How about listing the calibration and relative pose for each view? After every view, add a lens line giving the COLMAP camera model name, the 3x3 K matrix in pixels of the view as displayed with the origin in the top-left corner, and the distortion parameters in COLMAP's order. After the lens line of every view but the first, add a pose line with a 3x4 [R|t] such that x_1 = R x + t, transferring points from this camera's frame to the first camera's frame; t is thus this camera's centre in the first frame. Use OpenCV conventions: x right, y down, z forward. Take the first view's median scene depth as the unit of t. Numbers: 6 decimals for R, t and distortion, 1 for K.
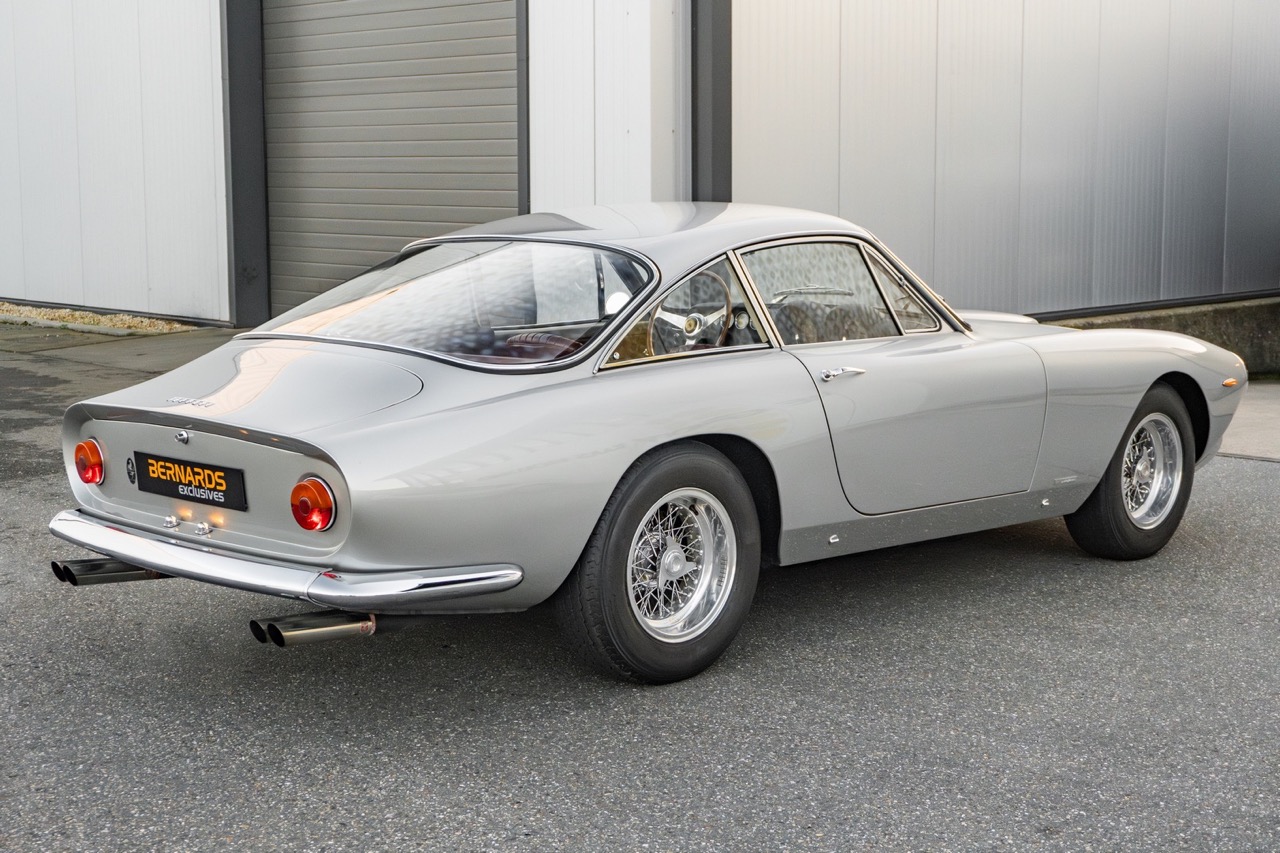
lens RADIAL K [[1847.4, 0, 640.4], [0, 1847.4, 426.1], [0, 0, 1]] dist [-0.013253, 0.000000]
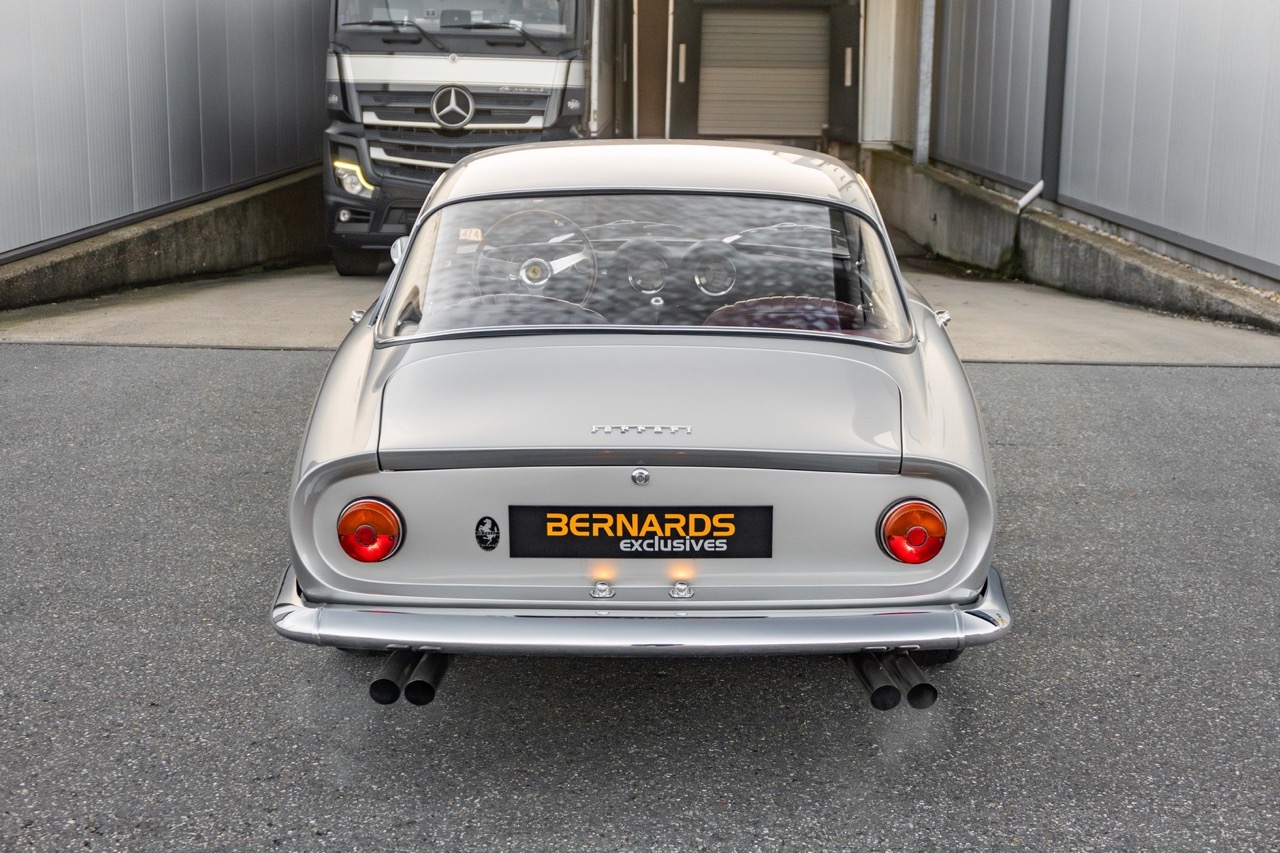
lens RADIAL K [[1780.3, 0, 641.4], [0, 1780.3, 427.0], [0, 0, 1]] dist [0.000255, 0.000000]
pose [[0.715353, -0.128479, 0.686851, -0.749919], [0.081234, 0.991577, 0.100875, -0.088573], [-0.694026, -0.016366, 0.719764, 0.471941]]
